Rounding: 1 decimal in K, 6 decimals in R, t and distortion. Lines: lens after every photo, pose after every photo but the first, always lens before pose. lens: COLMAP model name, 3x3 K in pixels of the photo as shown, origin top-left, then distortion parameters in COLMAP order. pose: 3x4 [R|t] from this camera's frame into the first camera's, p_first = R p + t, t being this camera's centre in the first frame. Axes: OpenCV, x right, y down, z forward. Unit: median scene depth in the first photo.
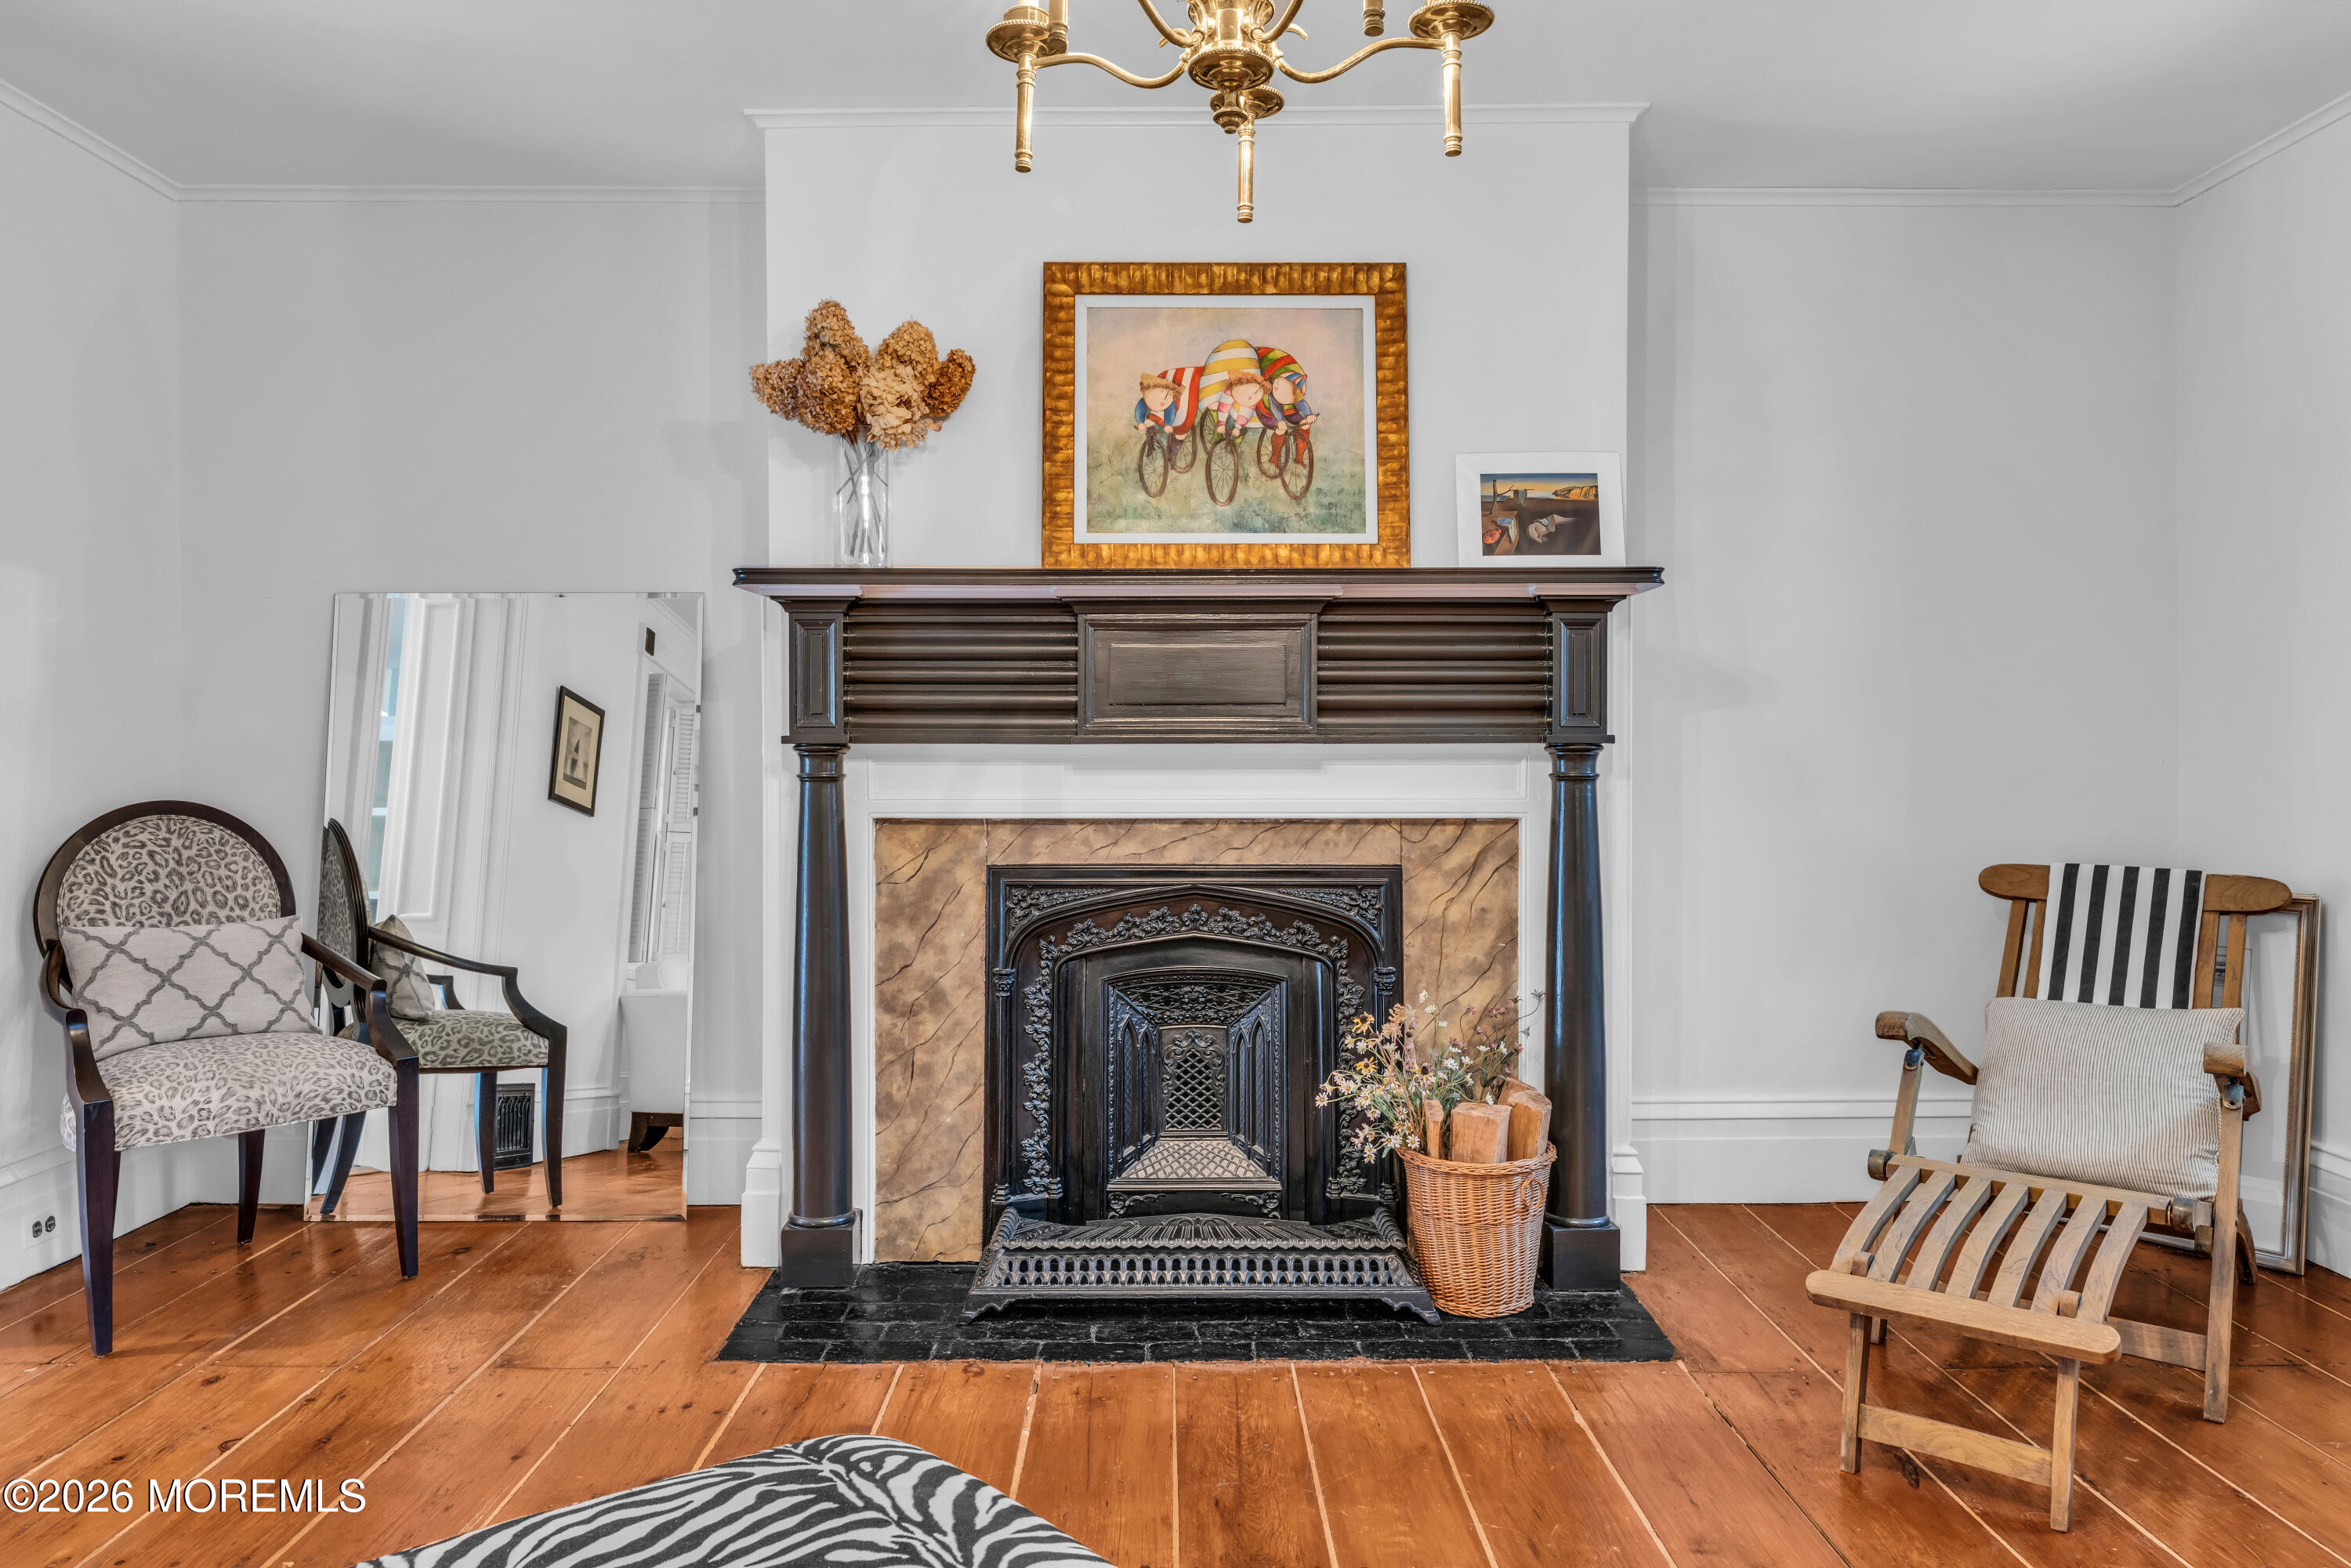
lens RADIAL K [[1560.5, 0, 1186.9], [0, 1560.5, 772.9], [0, 0, 1]] dist [-0.000581, -0.005077]
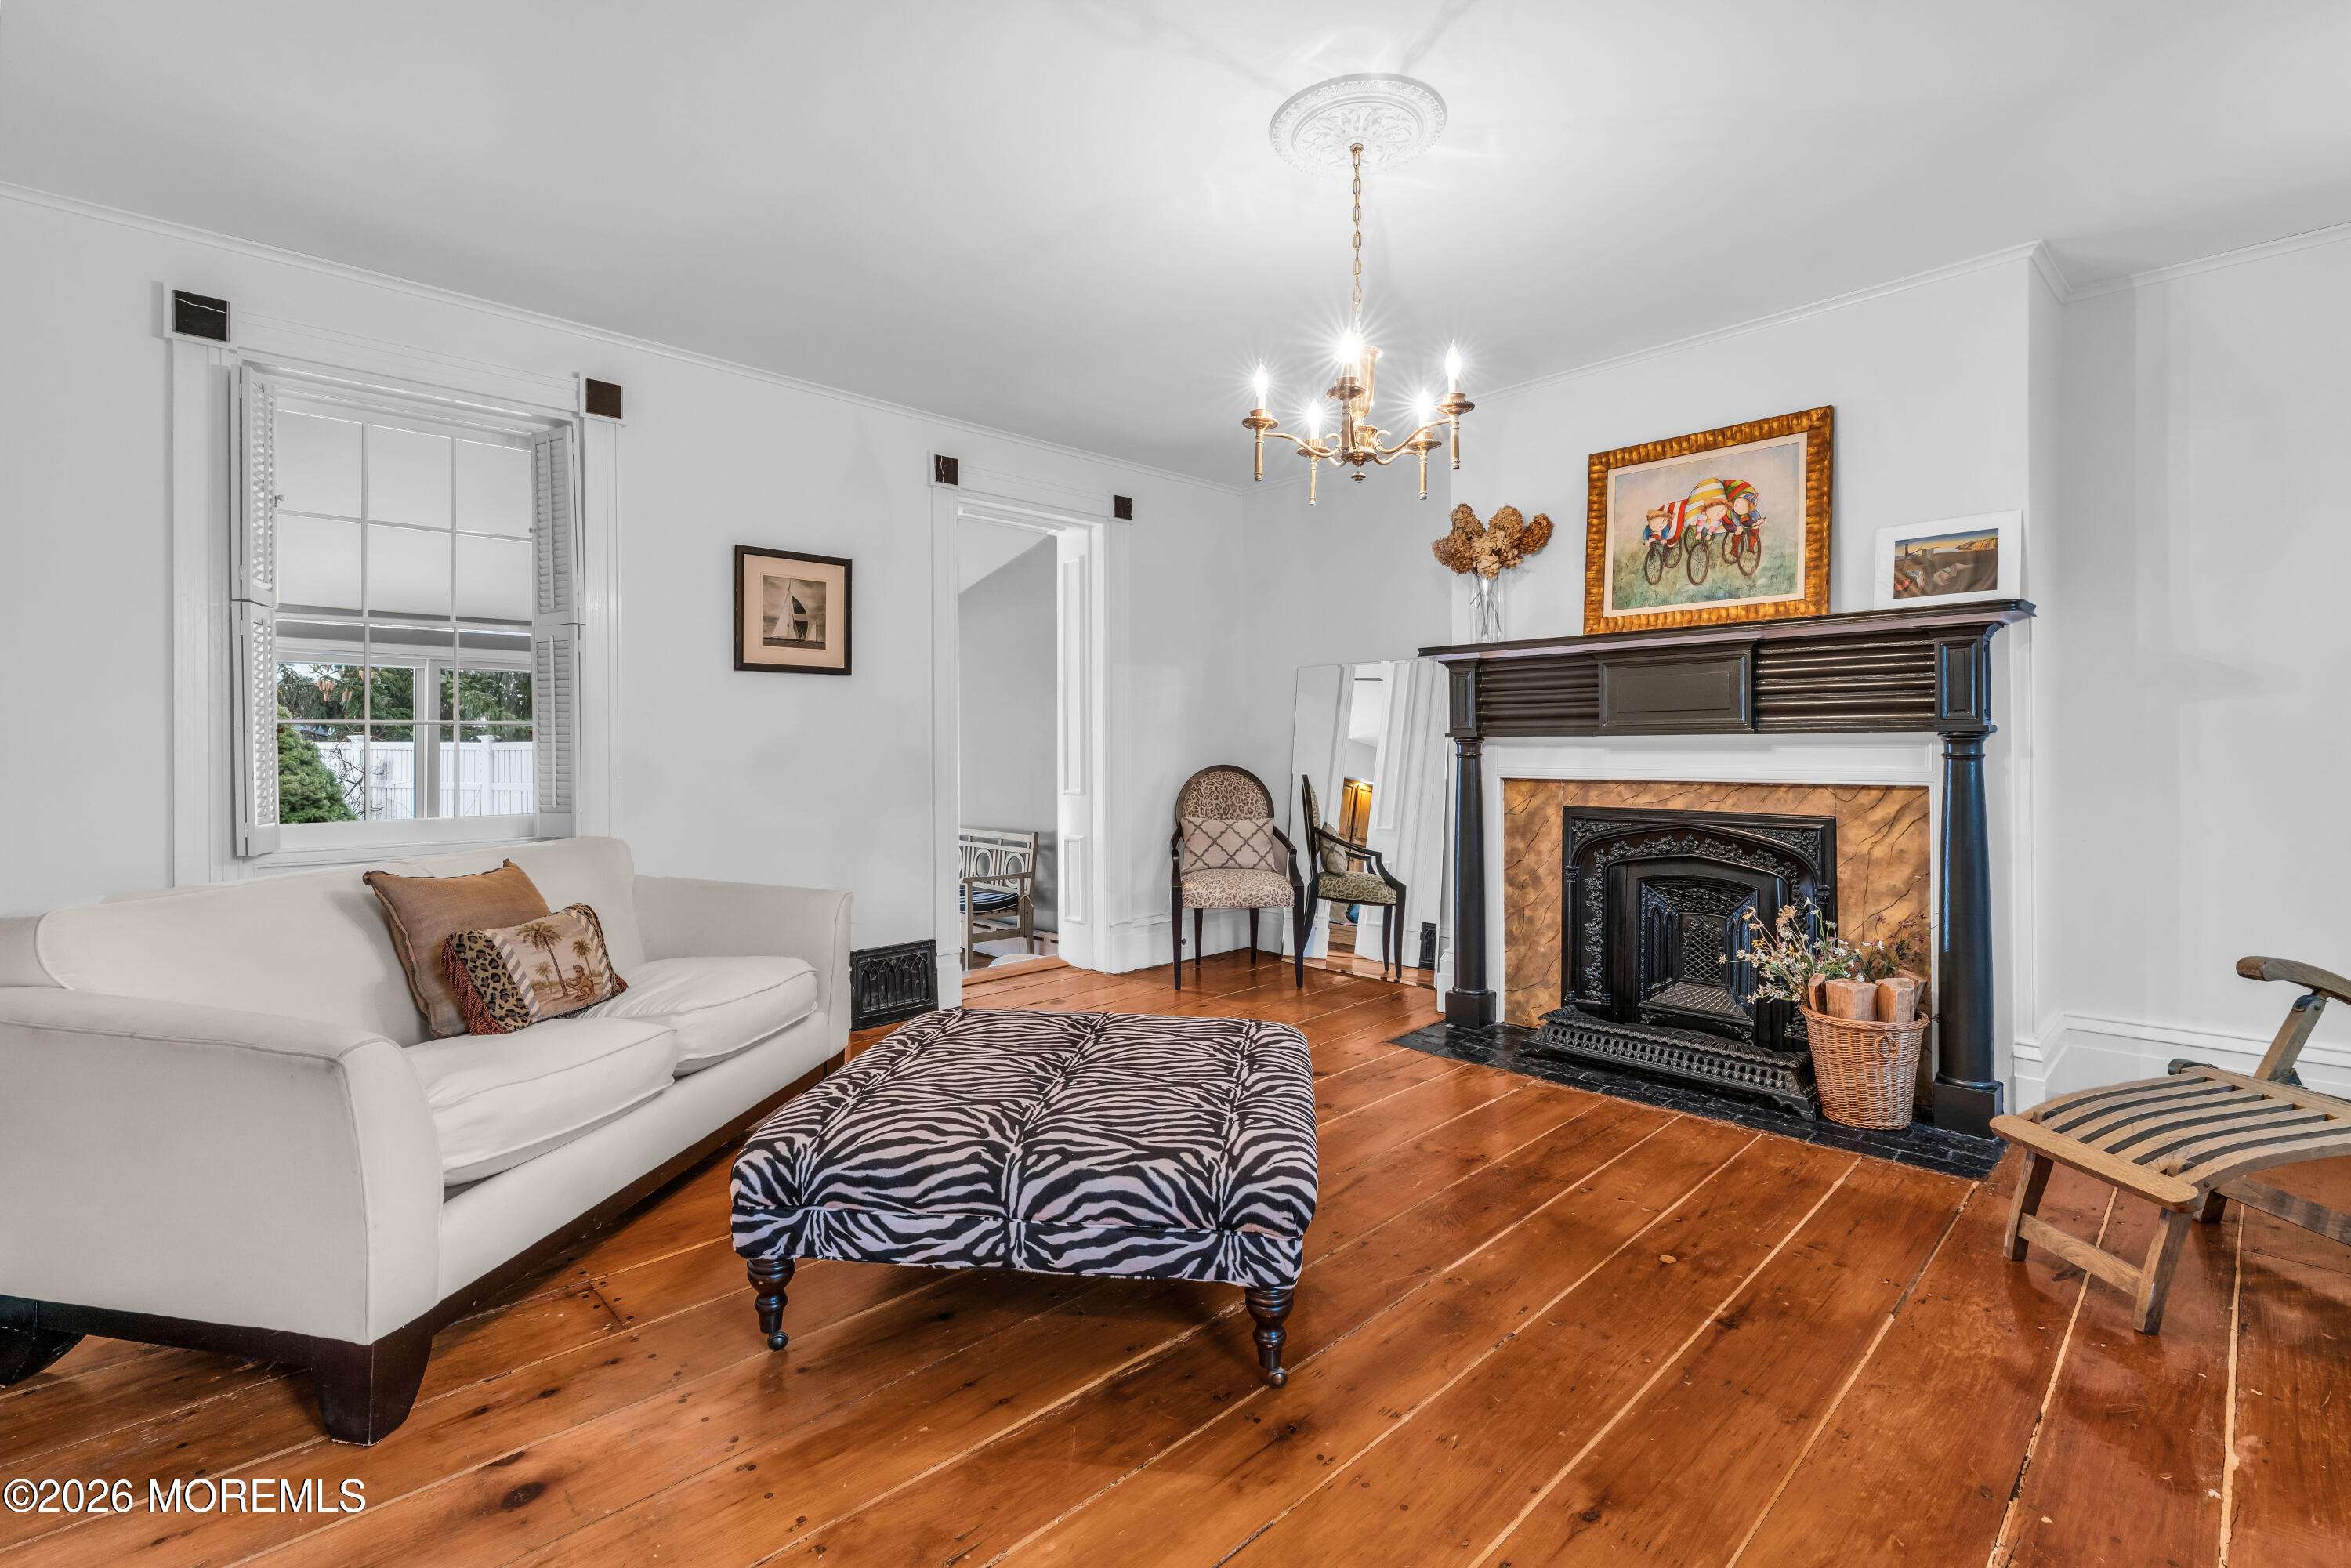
lens RADIAL K [[1033.3, 0, 1130.1], [0, 1033.3, 753.4], [0, 0, 1]] dist [-0.000535, -0.000955]
pose [[0.677141, 0.001341, -0.735852, 0.404681], [-0.001723, 0.999998, 0.000237, 0.001005], [0.735851, 0.001108, 0.677143, -0.139132]]
